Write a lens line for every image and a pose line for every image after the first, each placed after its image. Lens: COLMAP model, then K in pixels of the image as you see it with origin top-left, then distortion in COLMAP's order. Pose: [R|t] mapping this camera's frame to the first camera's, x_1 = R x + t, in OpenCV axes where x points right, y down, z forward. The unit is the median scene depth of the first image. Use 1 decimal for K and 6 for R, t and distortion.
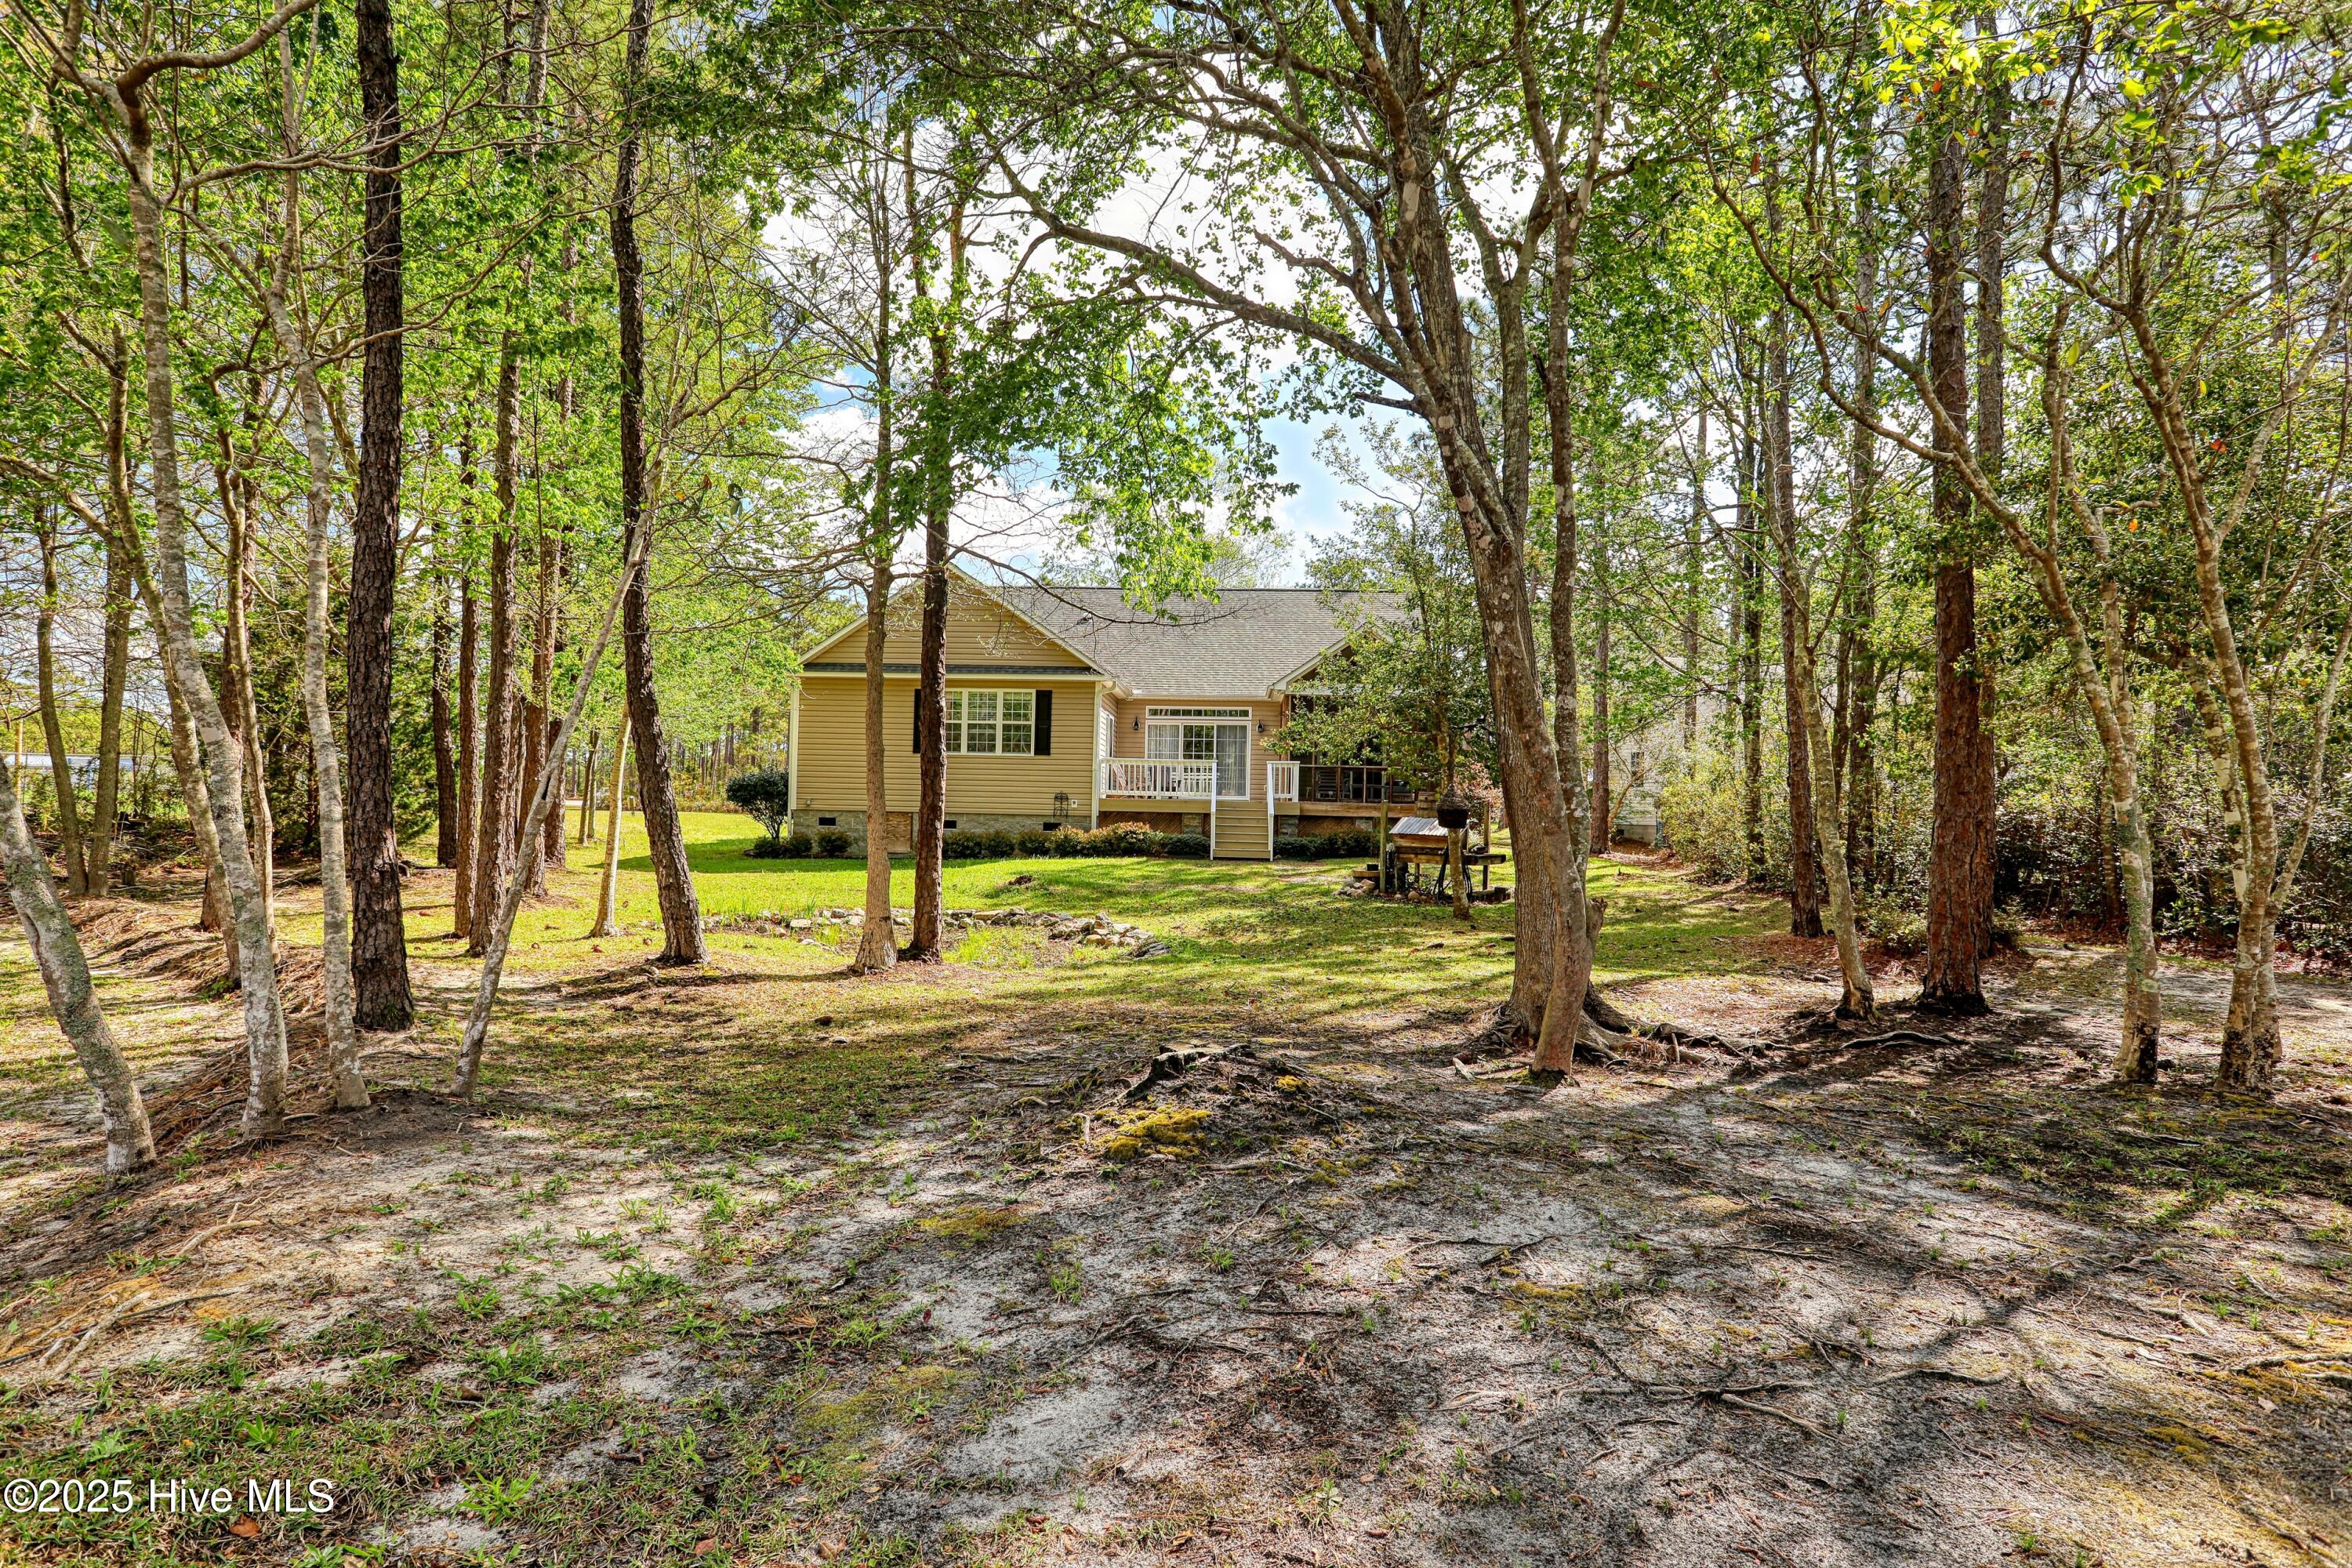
lens RADIAL K [[1288.9, 0, 1172.0], [0, 1288.9, 815.4], [0, 0, 1]] dist [0.004488, 0.000590]
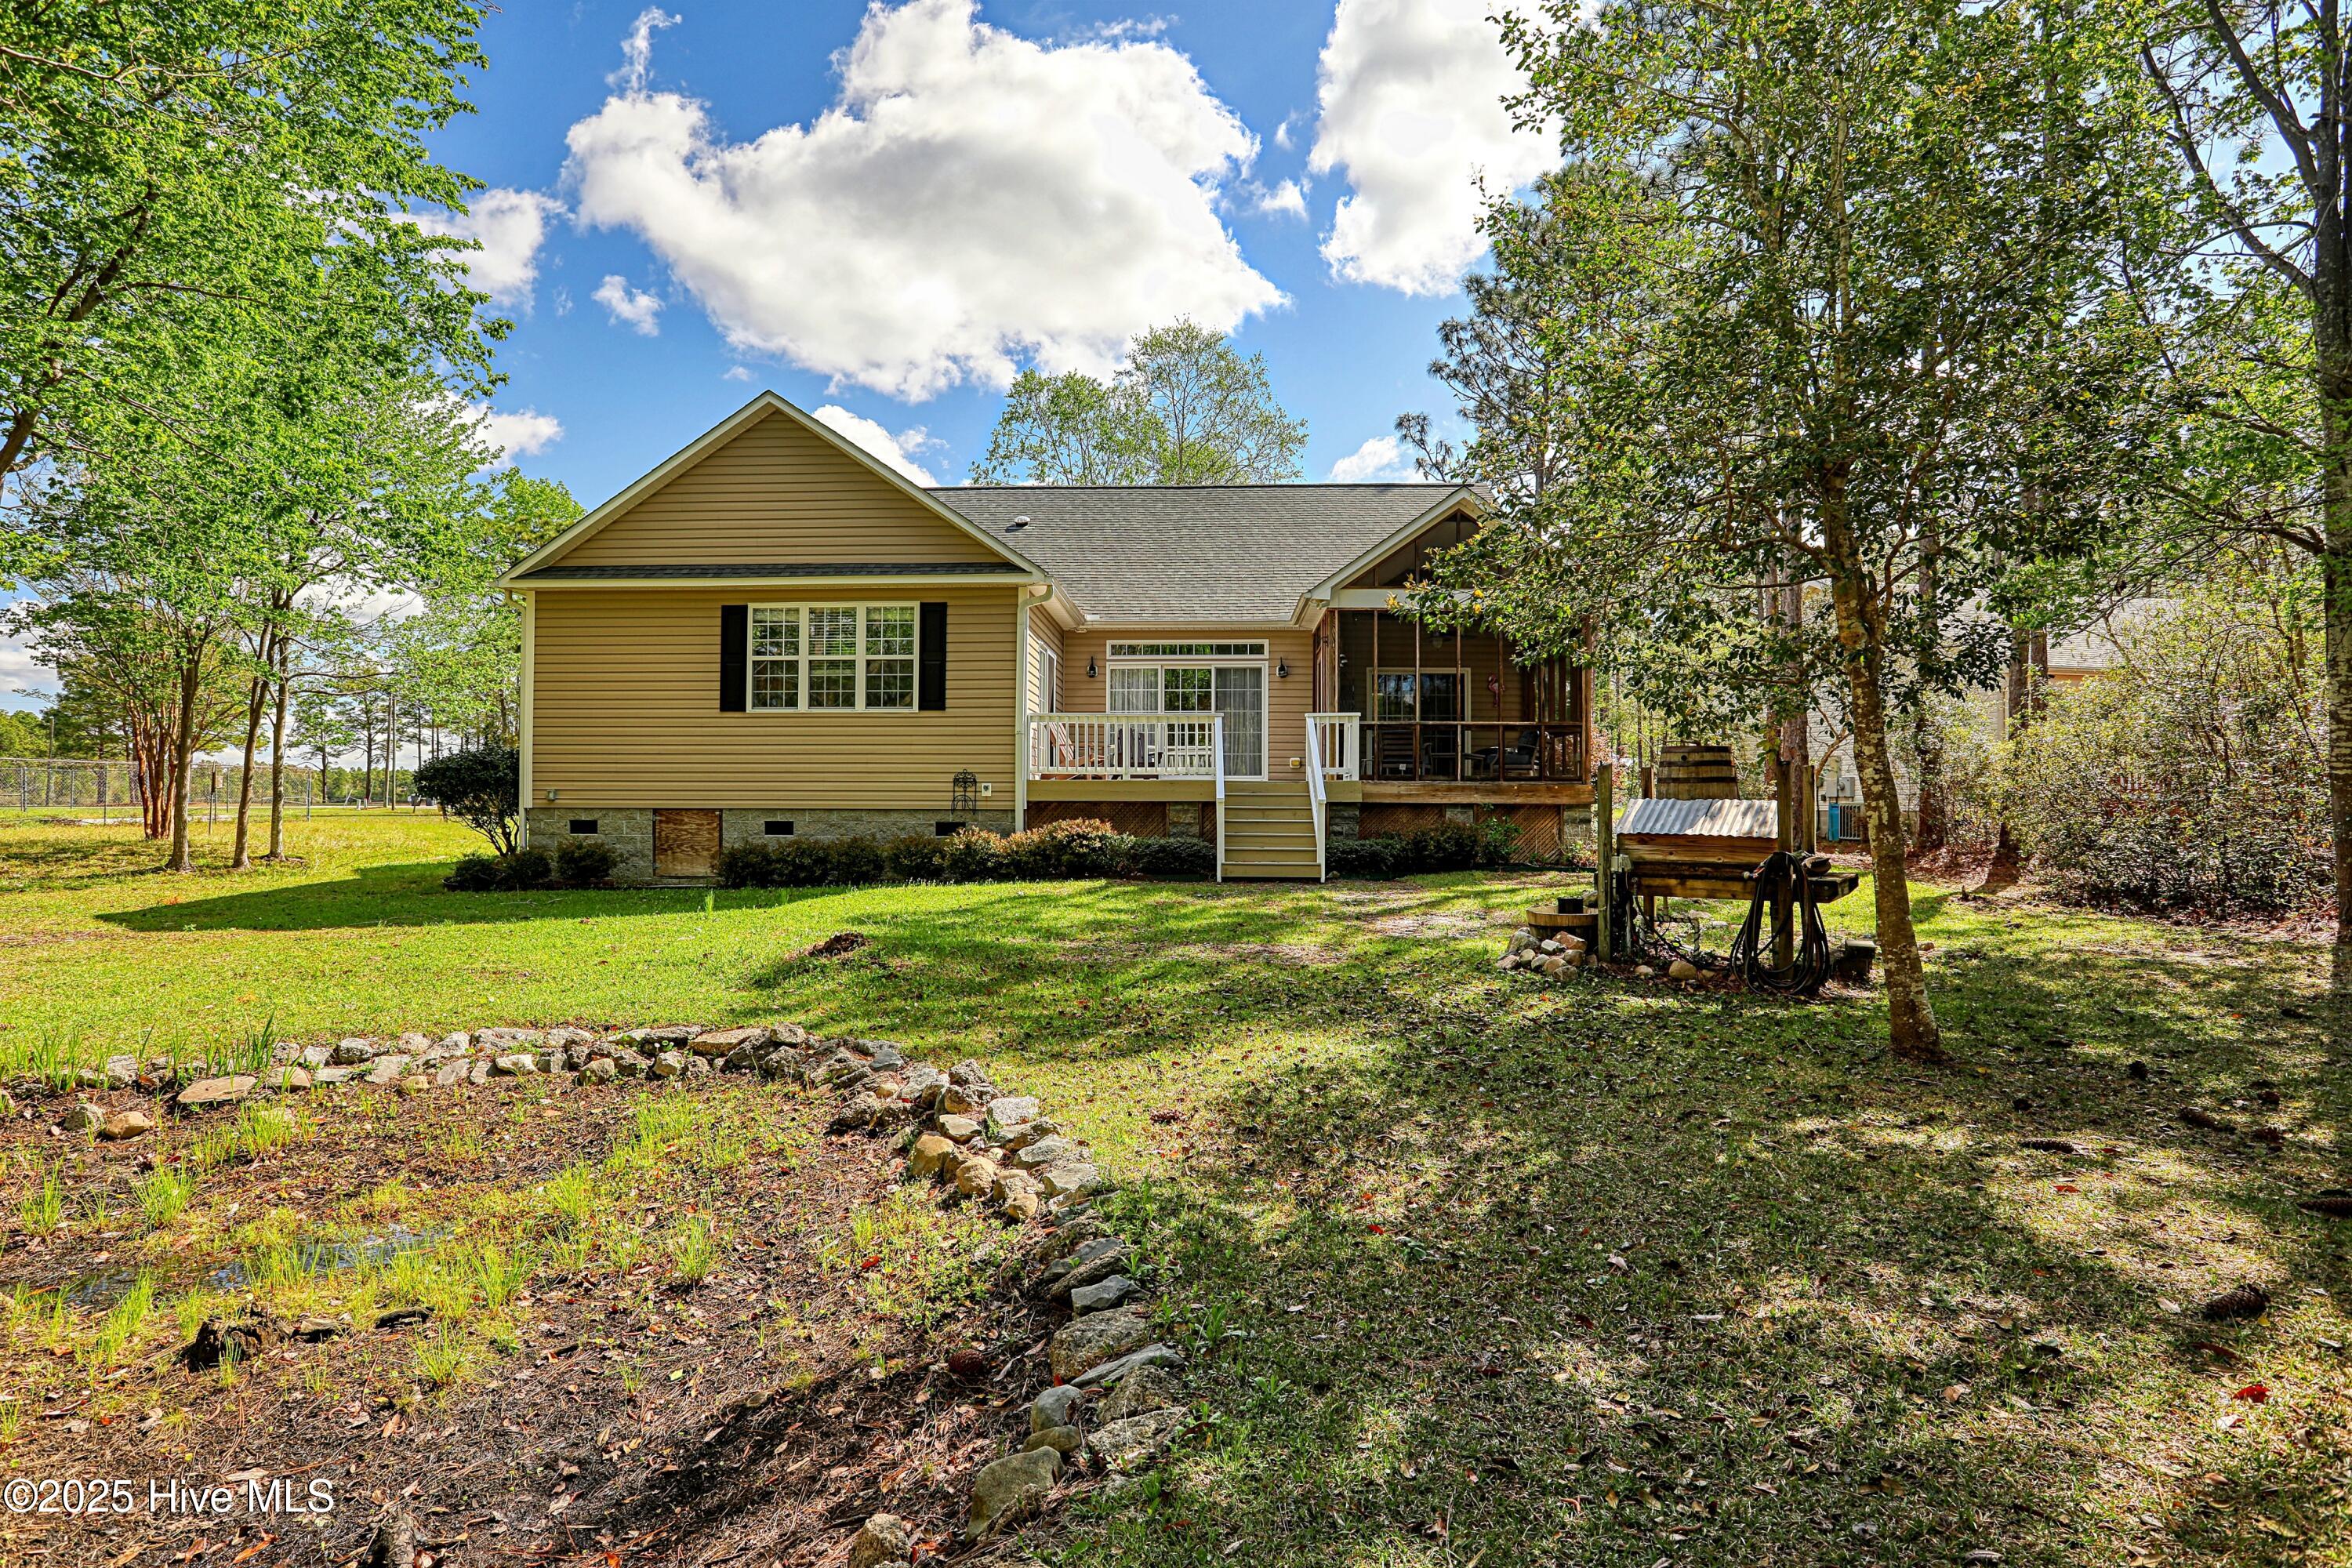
lens RADIAL K [[1221.3, 0, 1176.0], [0, 1221.3, 784.0], [0, 0, 1]] dist [-0.002636, -0.000474]
pose [[0.999622, -0.017041, 0.021562, 0.000436], [0.017496, 0.999625, -0.021072, 0.001752], [-0.021195, 0.021442, 0.999545, 0.431839]]
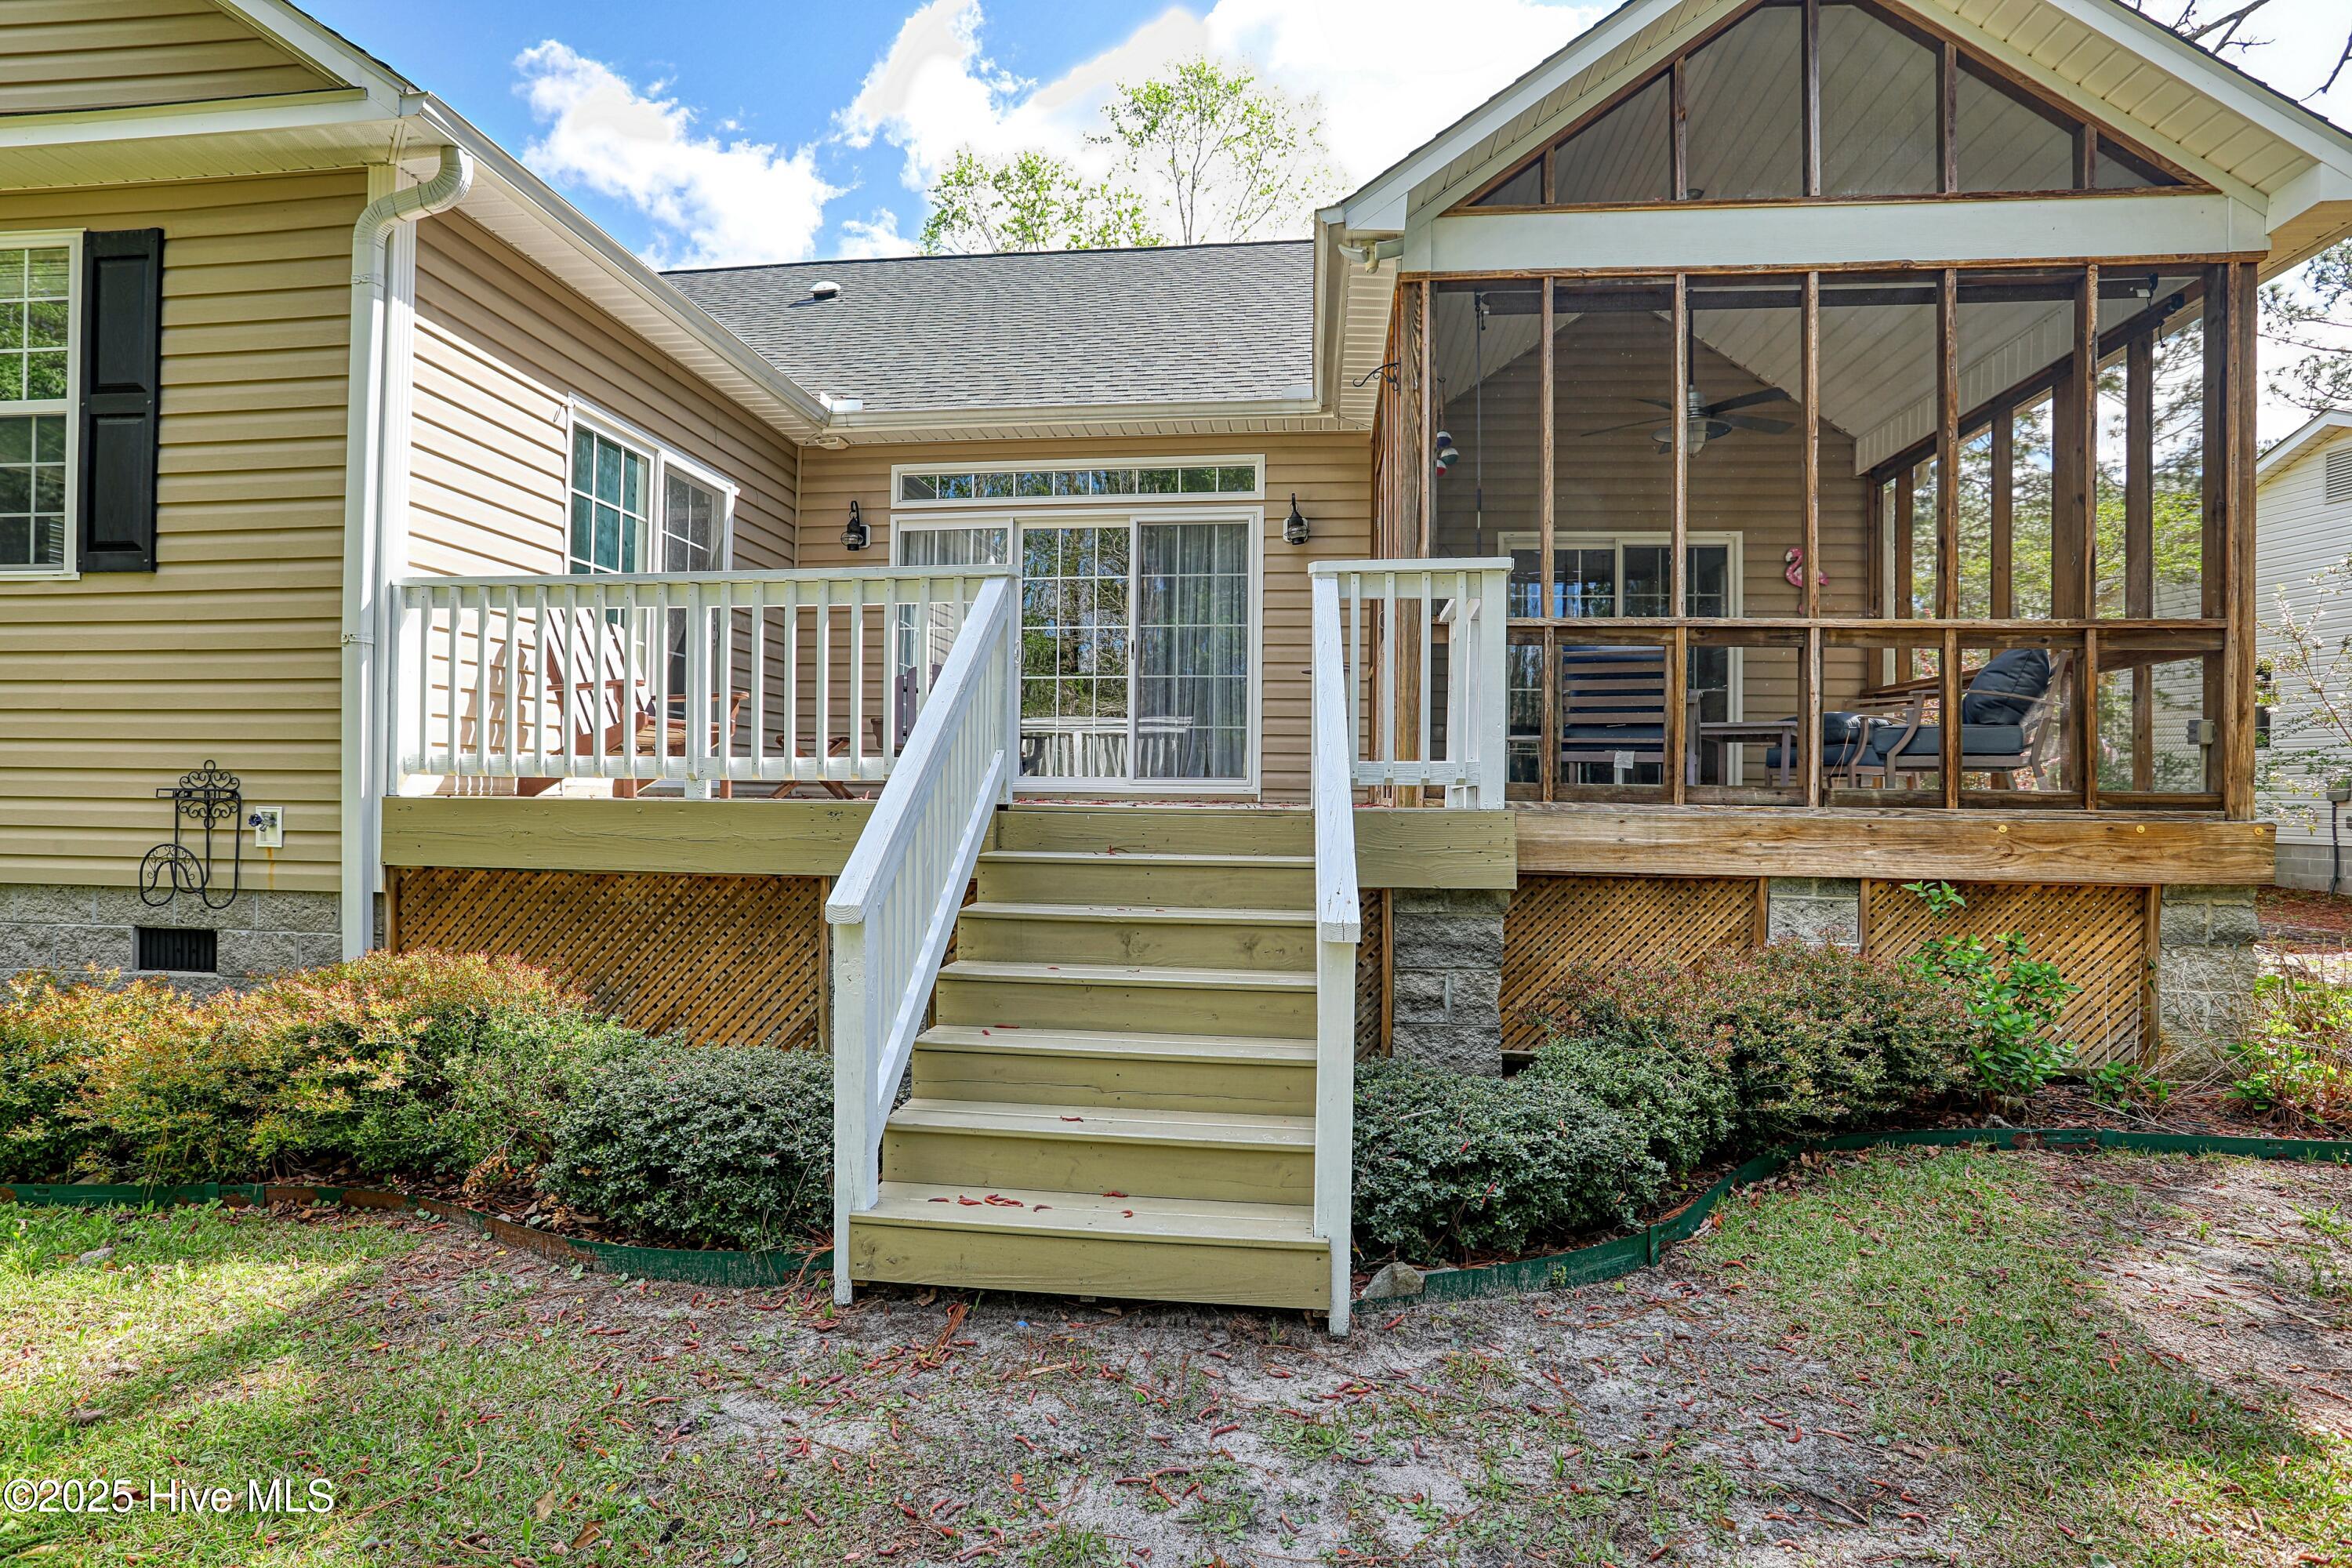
lens RADIAL K [[1175.2, 0, 1140.2], [0, 1175.2, 786.0], [0, 0, 1]] dist [-0.002268, -0.000458]
pose [[0.995582, -0.008427, -0.093516, 0.065612], [0.007460, 0.999915, -0.010681, -0.012141], [0.093598, 0.009936, 0.995560, 0.843351]]
